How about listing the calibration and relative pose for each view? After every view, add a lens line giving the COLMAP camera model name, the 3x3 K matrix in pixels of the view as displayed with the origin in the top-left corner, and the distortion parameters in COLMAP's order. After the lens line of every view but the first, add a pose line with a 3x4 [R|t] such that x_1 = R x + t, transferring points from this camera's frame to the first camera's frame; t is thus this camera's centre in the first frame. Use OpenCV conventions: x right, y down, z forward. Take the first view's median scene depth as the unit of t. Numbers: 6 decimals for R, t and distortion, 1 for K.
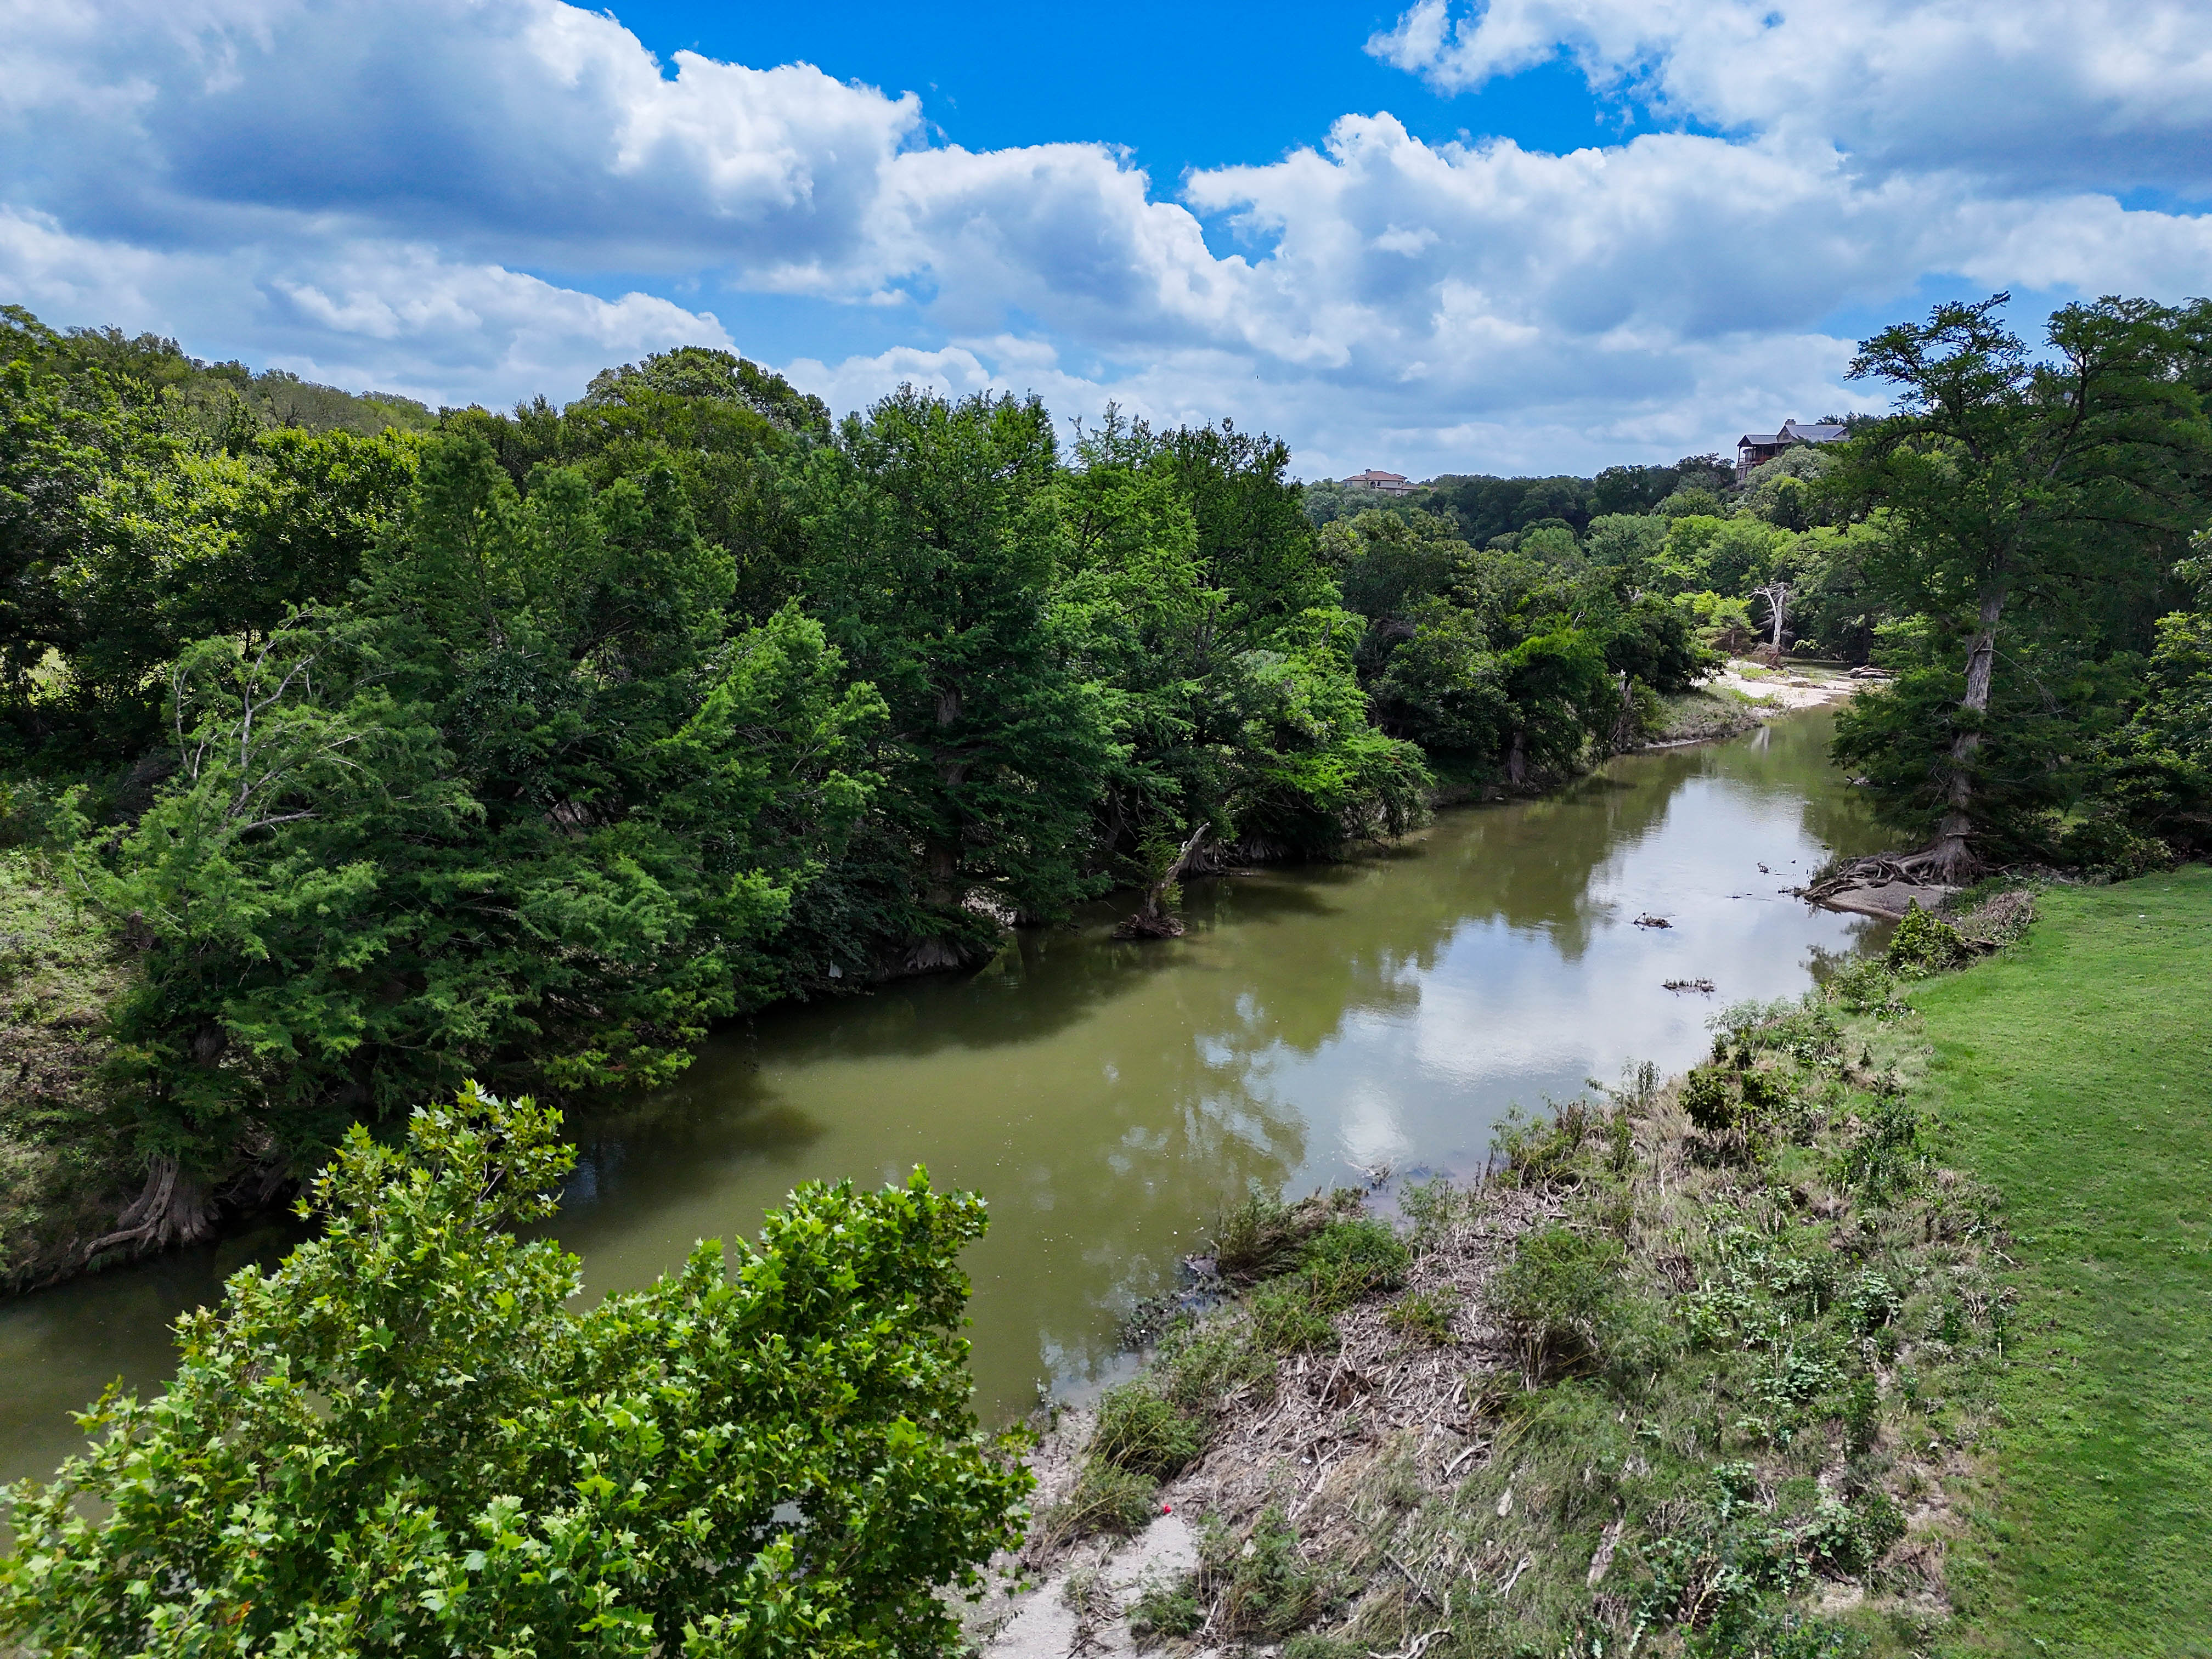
lens RADIAL K [[1534.1, 0, 1101.8], [0, 1534.1, 813.5], [0, 0, 1]] dist [0.059687, -0.044285]
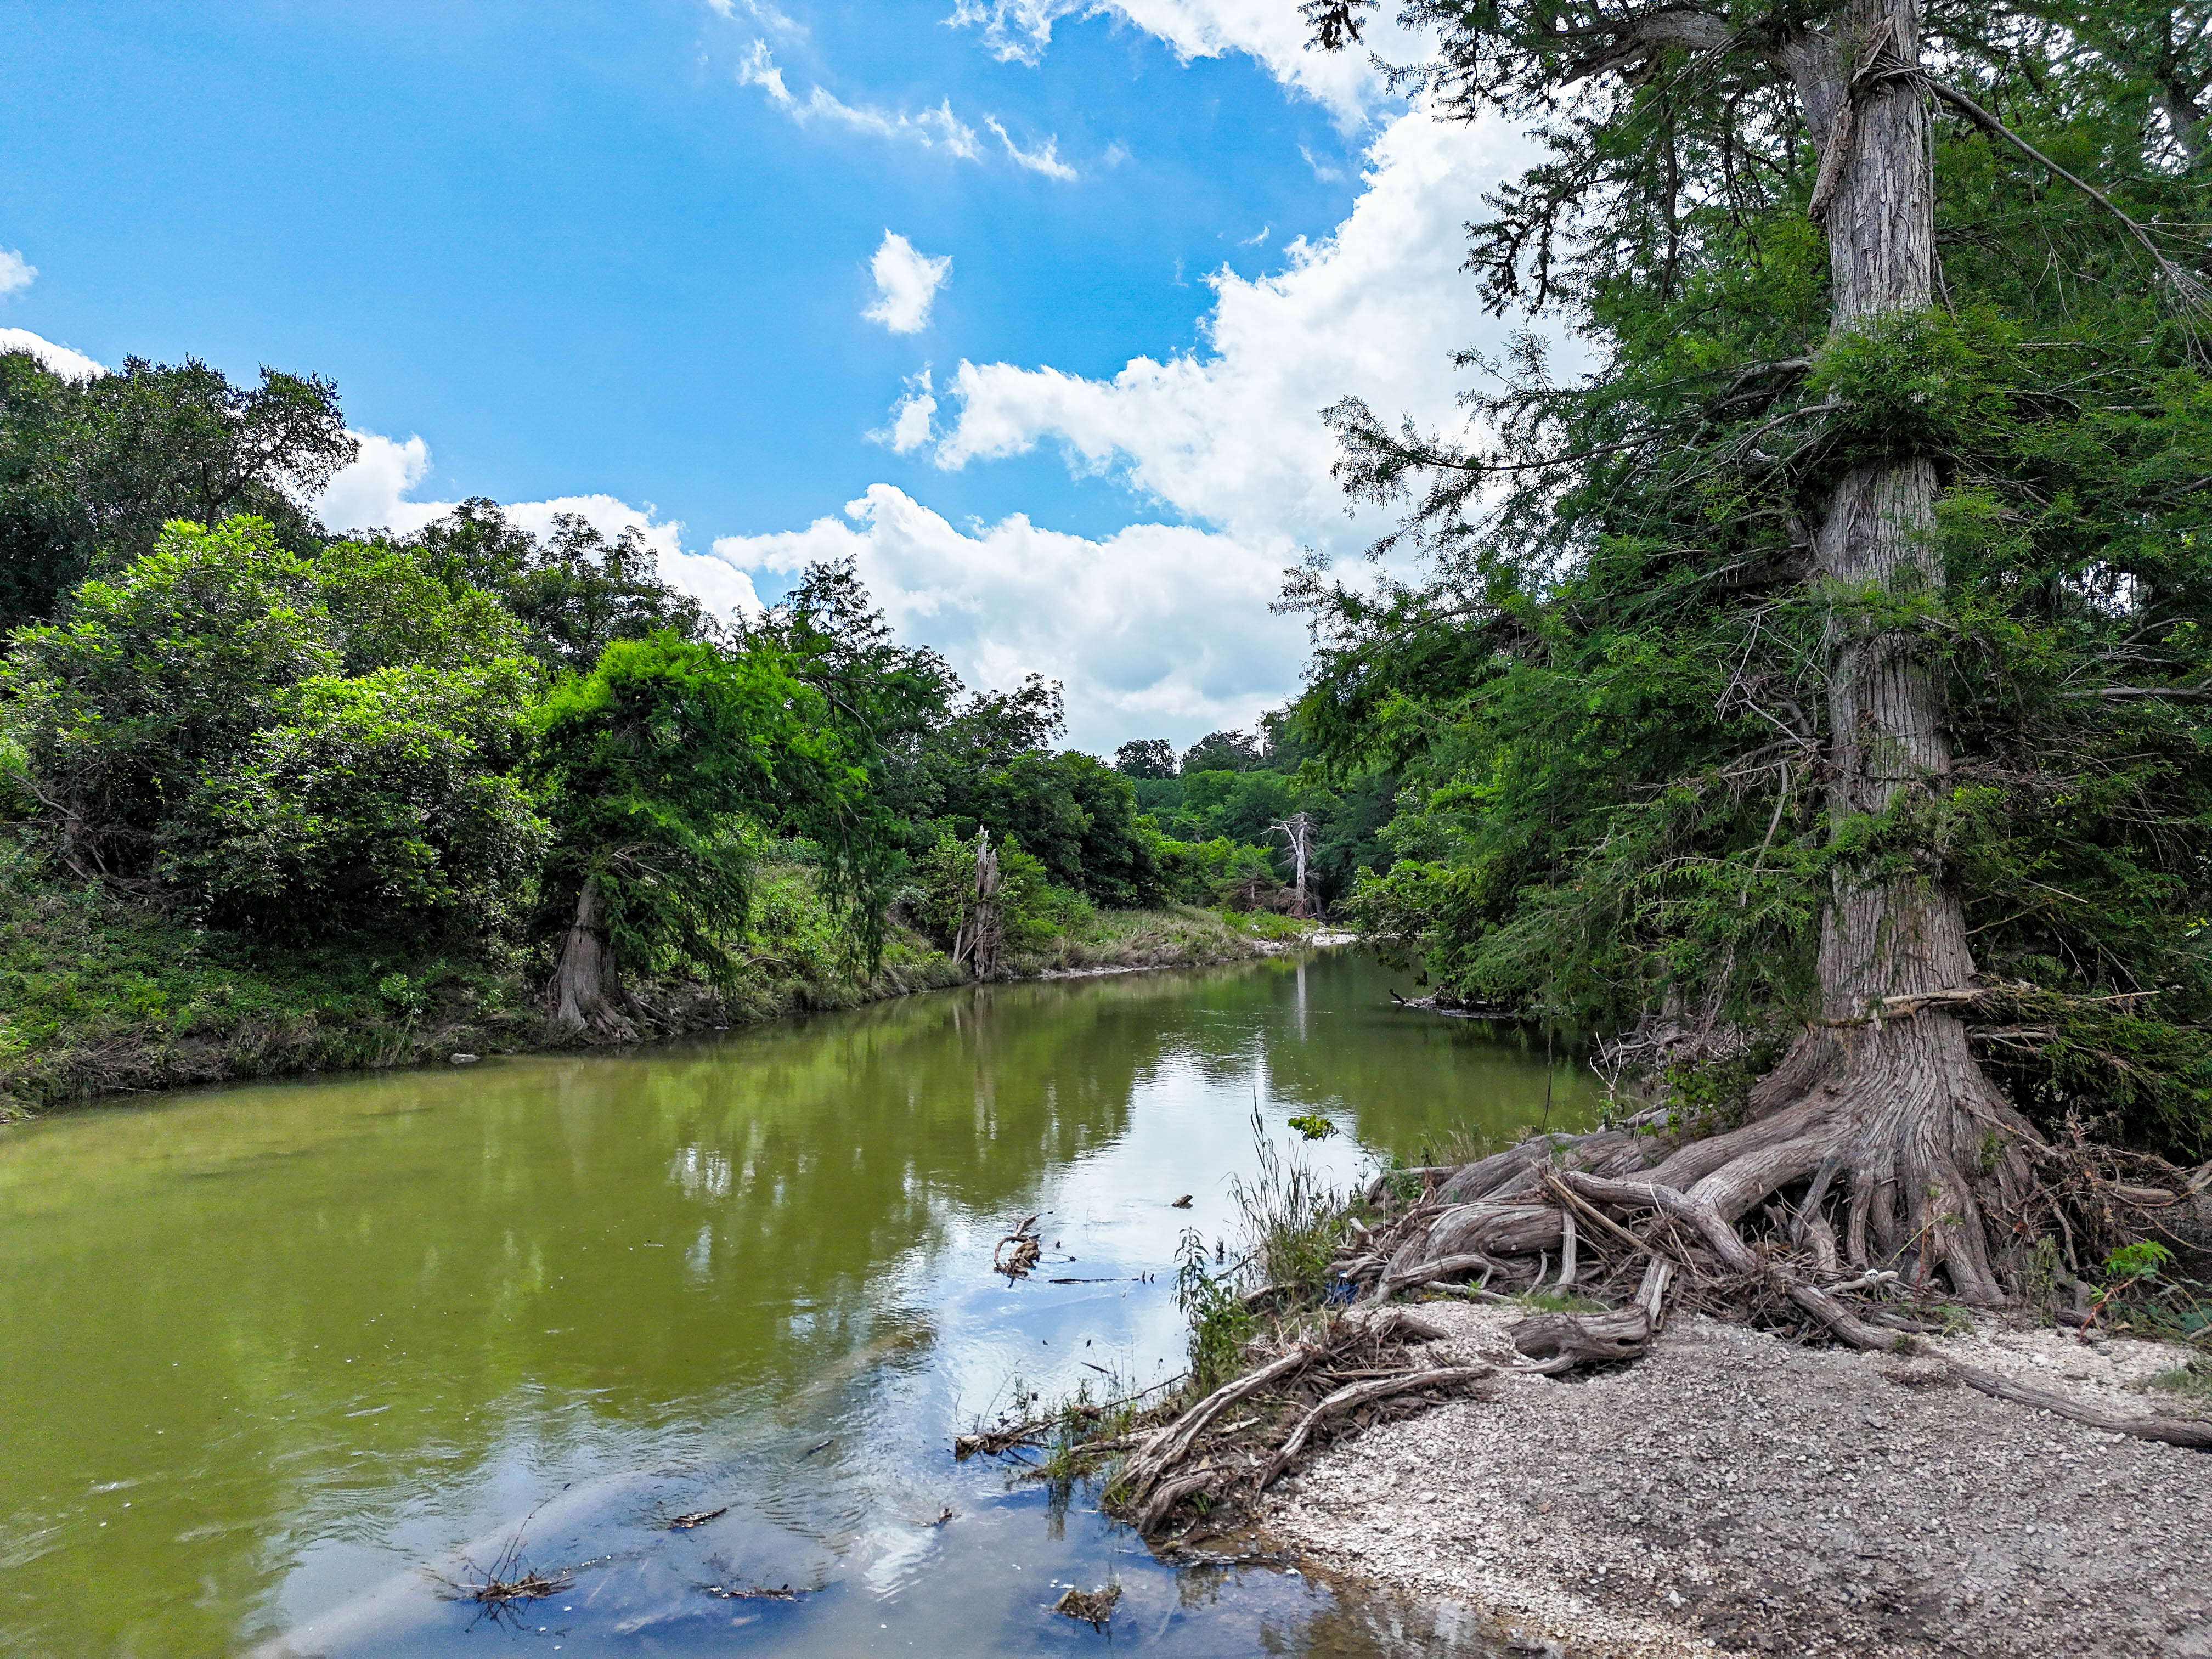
lens RADIAL K [[1534.1, 0, 1109.4], [0, 1534.1, 825.2], [0, 0, 1]] dist [0.059687, -0.044285]
pose [[0.965289, -0.005869, 0.261120, 0.296481], [0.060889, 0.977258, -0.203126, 0.017488], [-0.253989, 0.211975, 0.943693, 0.610562]]
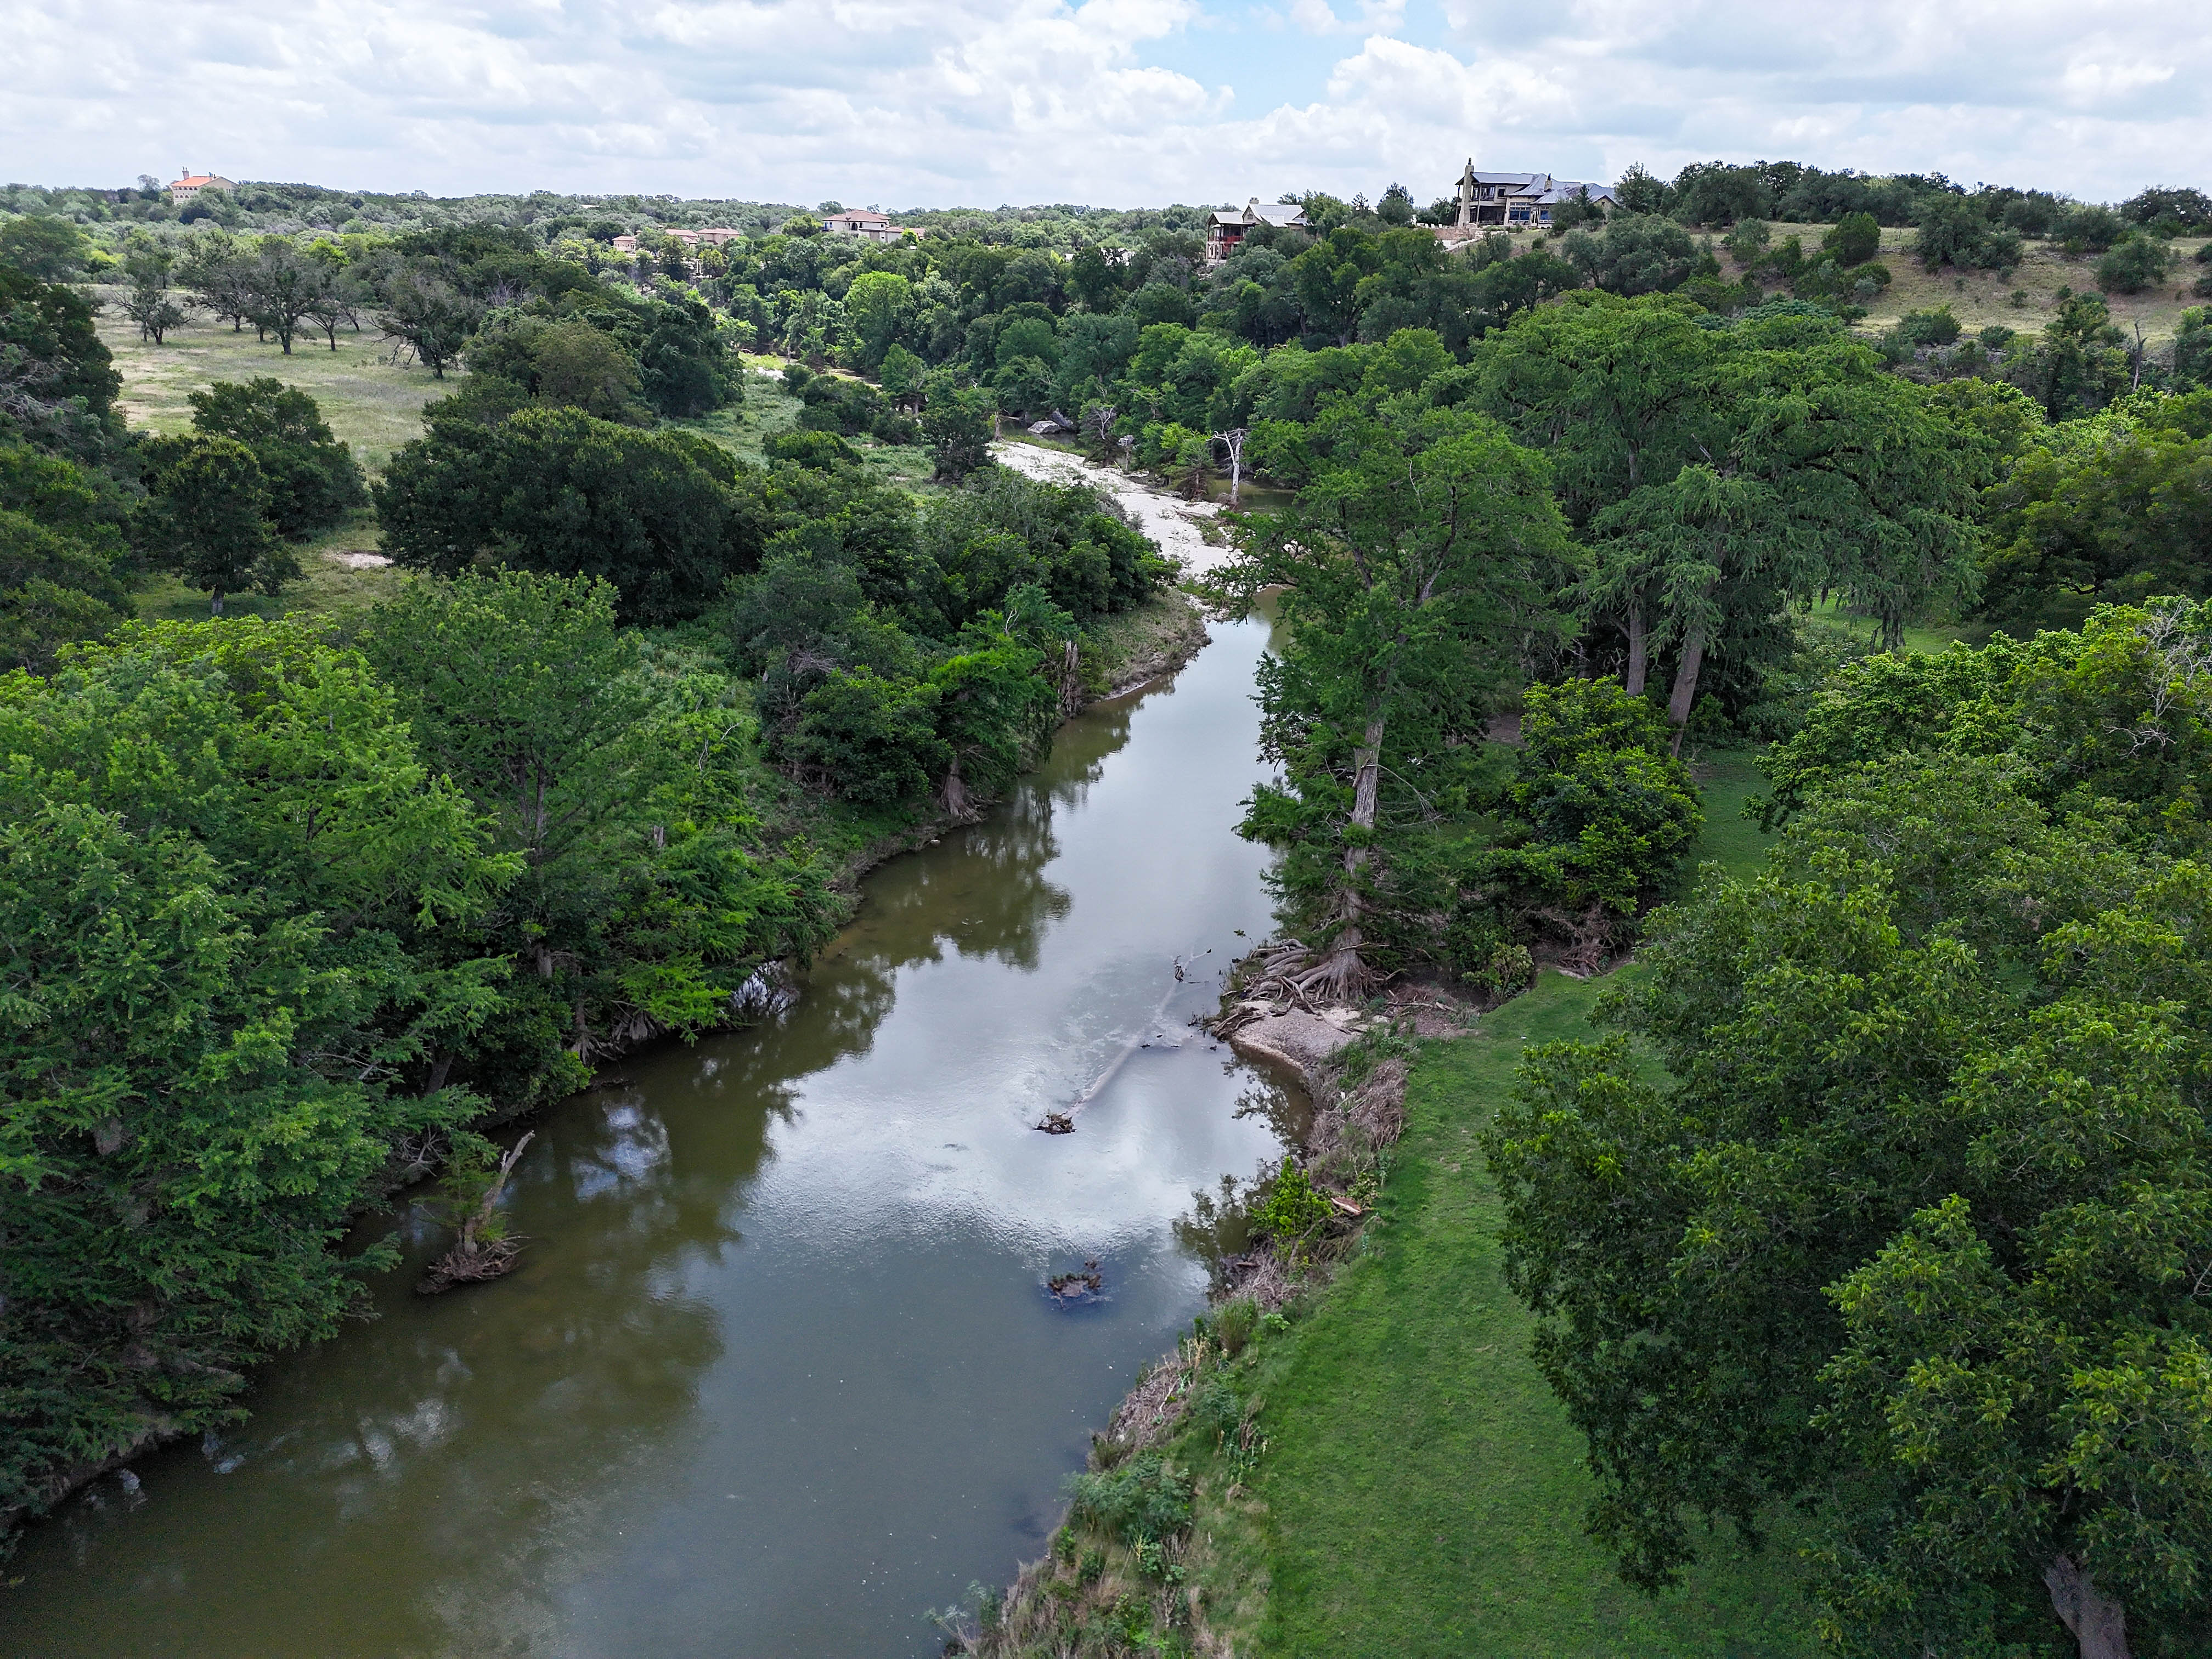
lens RADIAL K [[1534.1, 0, 1107.2], [0, 1534.1, 806.7], [0, 0, 1]] dist [0.059687, -0.044285]
pose [[0.951705, -0.095644, 0.291736, 0.085018], [0.044064, 0.982951, 0.178509, -0.186287], [-0.303836, -0.157033, 0.939694, 0.090697]]
